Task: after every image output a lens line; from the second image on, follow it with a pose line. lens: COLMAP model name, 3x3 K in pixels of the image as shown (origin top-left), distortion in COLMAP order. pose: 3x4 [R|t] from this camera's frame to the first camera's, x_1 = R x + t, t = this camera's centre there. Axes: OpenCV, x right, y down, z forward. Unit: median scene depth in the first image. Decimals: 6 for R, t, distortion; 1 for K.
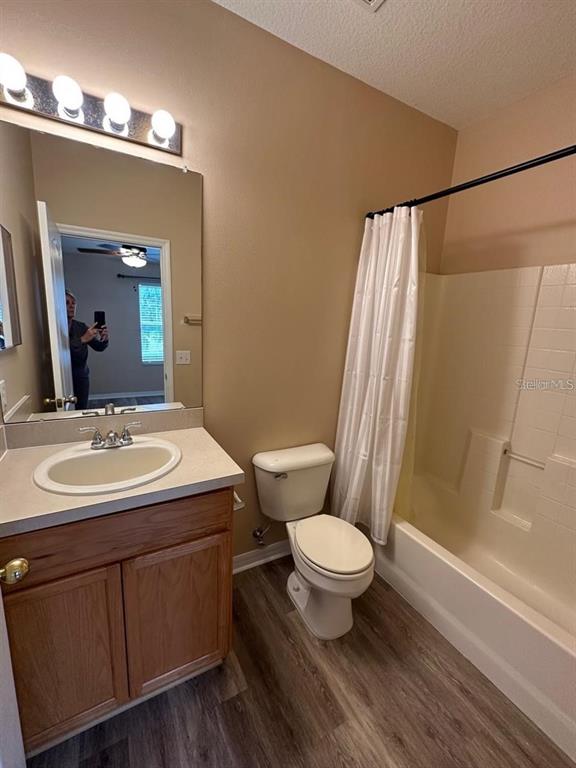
lens RADIAL K [[323.6, 0, 288.5], [0, 323.6, 384.6], [0, 0, 1]] dist [-0.004695, 0.001281]
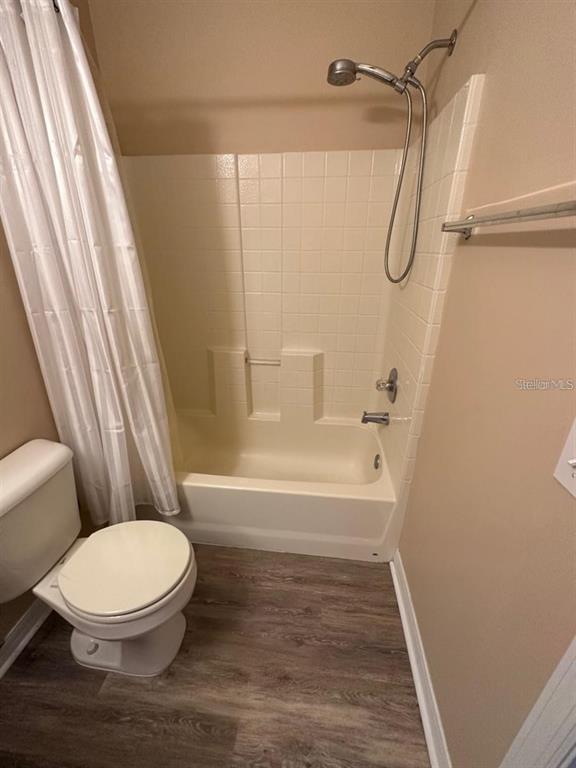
lens RADIAL K [[323.6, 0, 289.3], [0, 323.6, 384.3], [0, 0, 1]] dist [-0.004695, 0.001281]
pose [[0.583023, -0.362617, 0.727044, -0.025841], [0.183448, 0.930518, 0.316992, -0.024554], [-0.791474, -0.051438, 0.609035, 0.298997]]
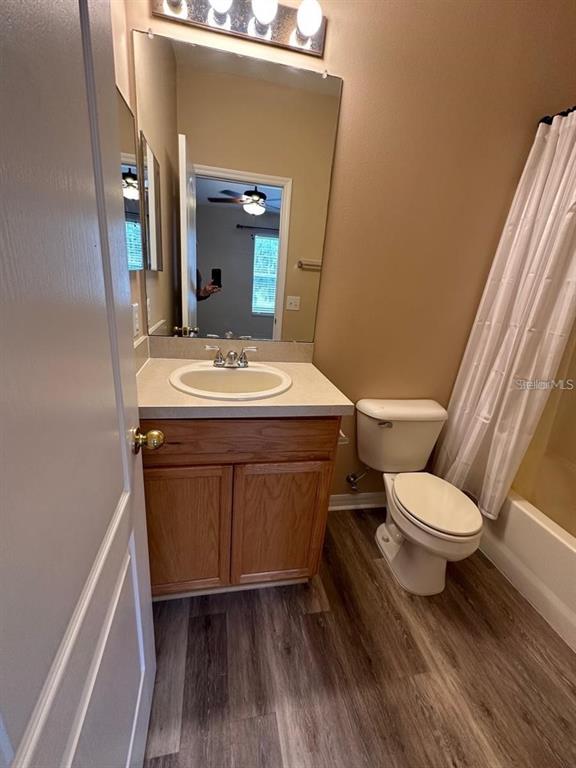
lens RADIAL K [[323.6, 0, 288.1], [0, 323.6, 385.1], [0, 0, 1]] dist [-0.004695, 0.001281]
pose [[0.951337, 0.127999, -0.280310, -0.043209], [-0.096420, 0.987619, 0.123742, 0.078109], [0.292679, -0.090693, 0.951900, 0.021372]]
